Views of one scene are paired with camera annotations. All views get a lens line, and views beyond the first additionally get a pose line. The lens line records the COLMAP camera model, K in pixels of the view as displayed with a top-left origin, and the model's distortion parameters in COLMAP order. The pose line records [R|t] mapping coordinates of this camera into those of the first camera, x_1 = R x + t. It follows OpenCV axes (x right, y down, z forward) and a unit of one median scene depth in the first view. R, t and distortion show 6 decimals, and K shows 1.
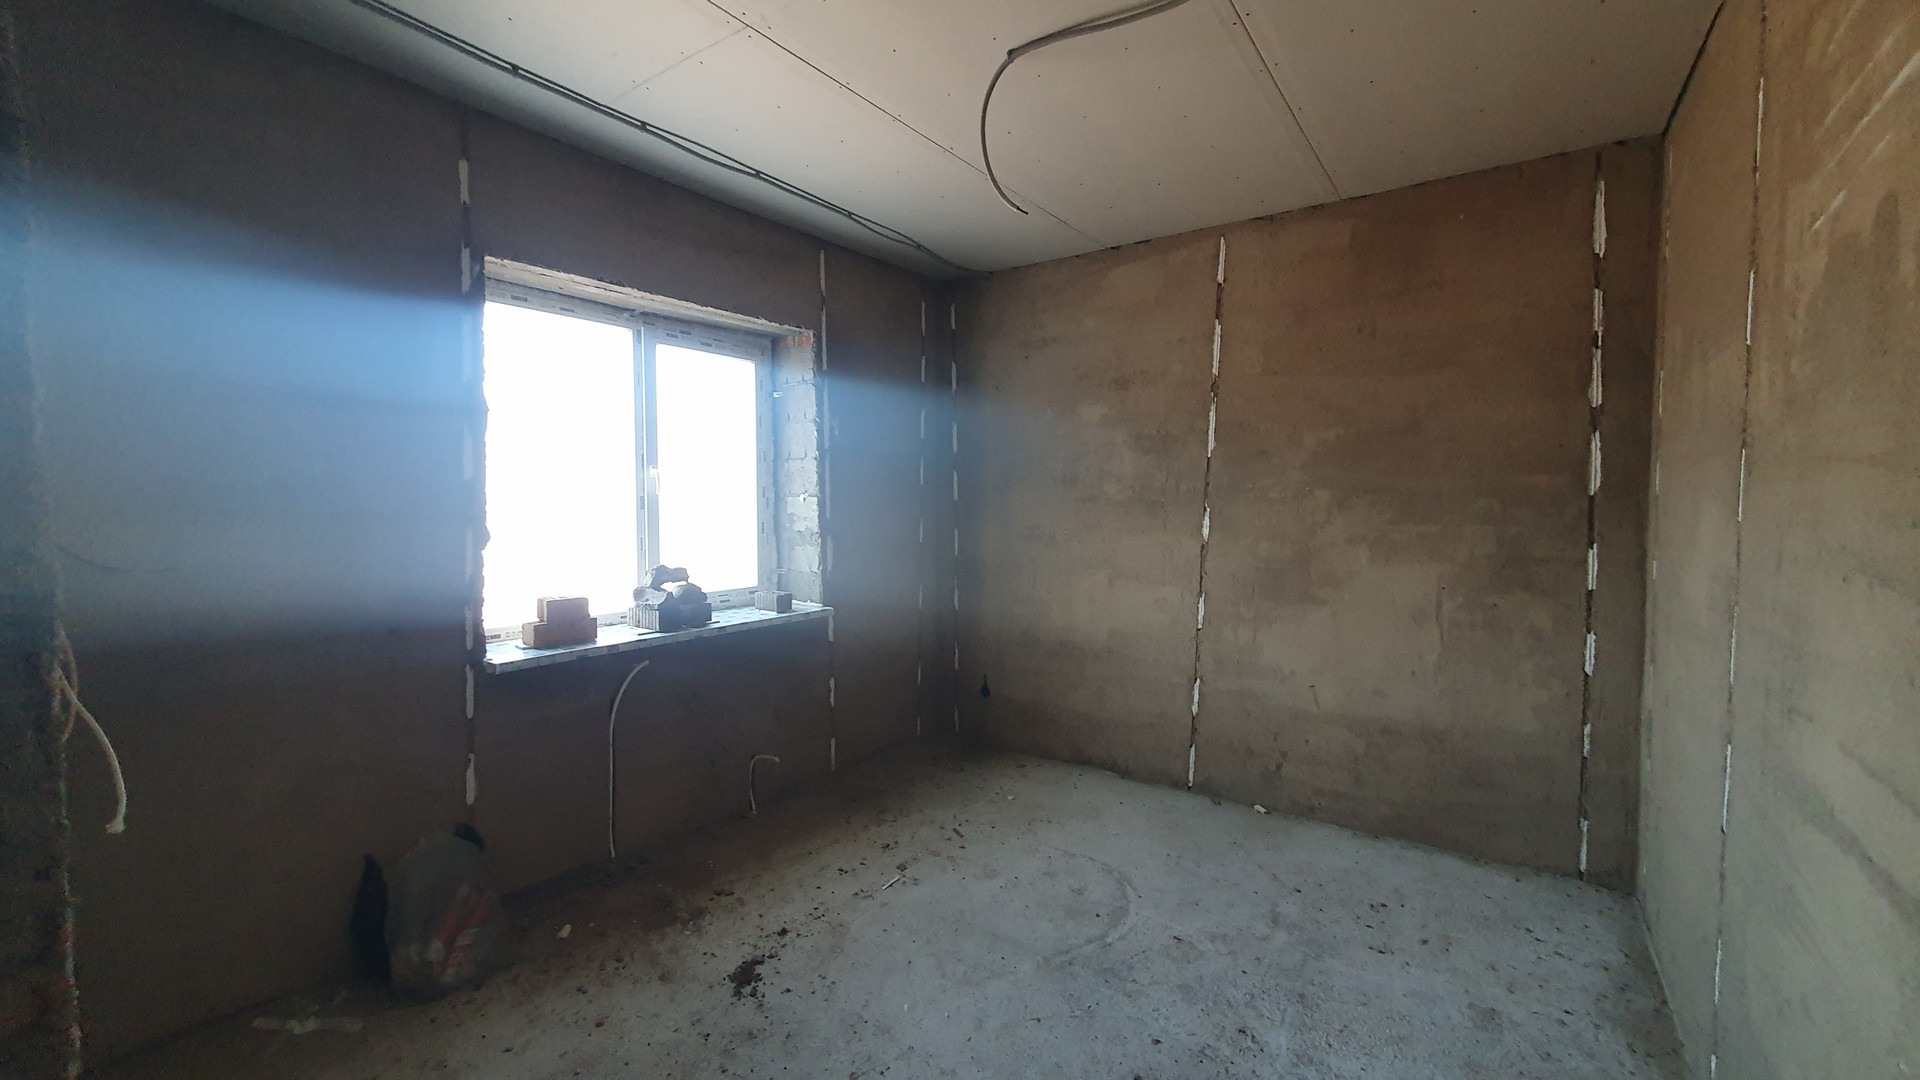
lens RADIAL K [[746.6, 0, 965.3], [0, 746.6, 536.0], [0, 0, 1]] dist [-0.000175, -0.000026]
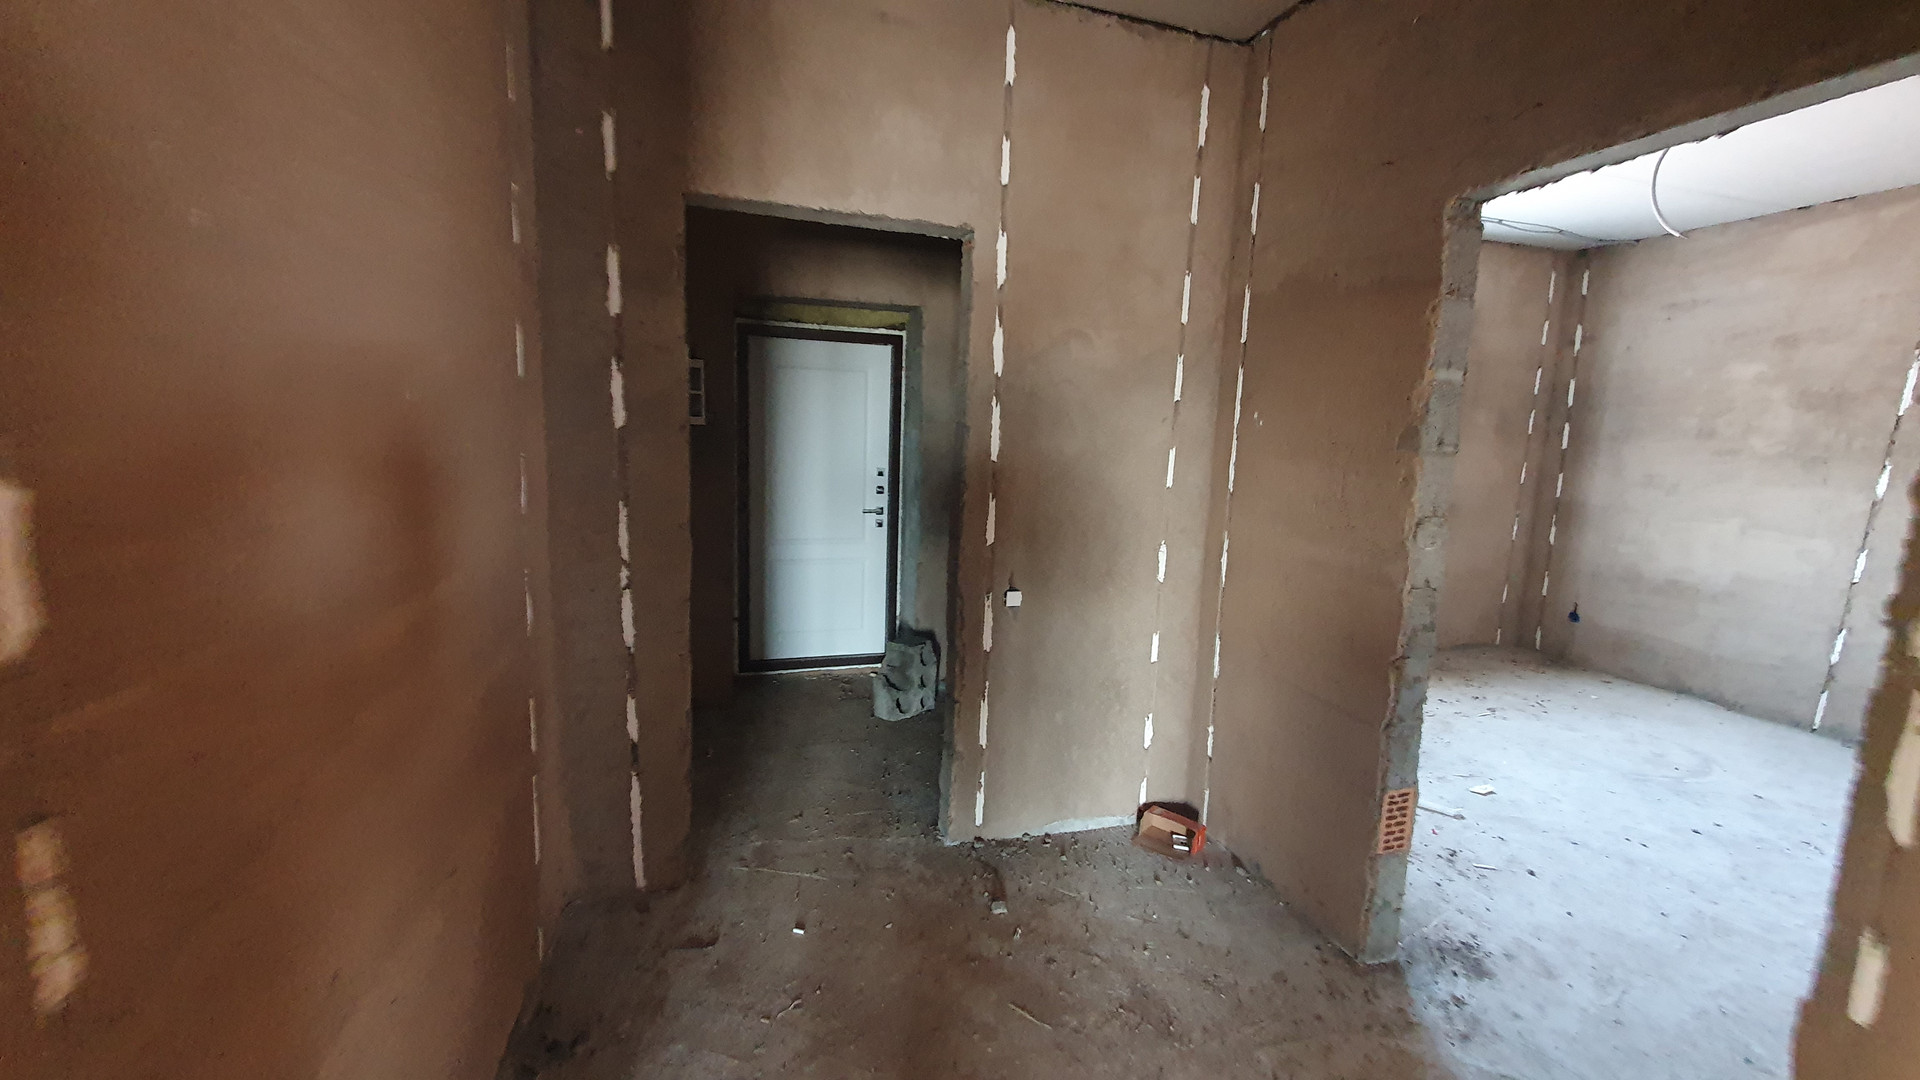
lens RADIAL K [[746.6, 0, 965.3], [0, 746.6, 536.0], [0, 0, 1]] dist [-0.000175, -0.000026]
pose [[0.797052, 0.111449, -0.593538, -0.061850], [-0.063576, 0.992848, 0.101053, 0.033735], [0.600555, -0.042810, 0.798437, -0.559952]]
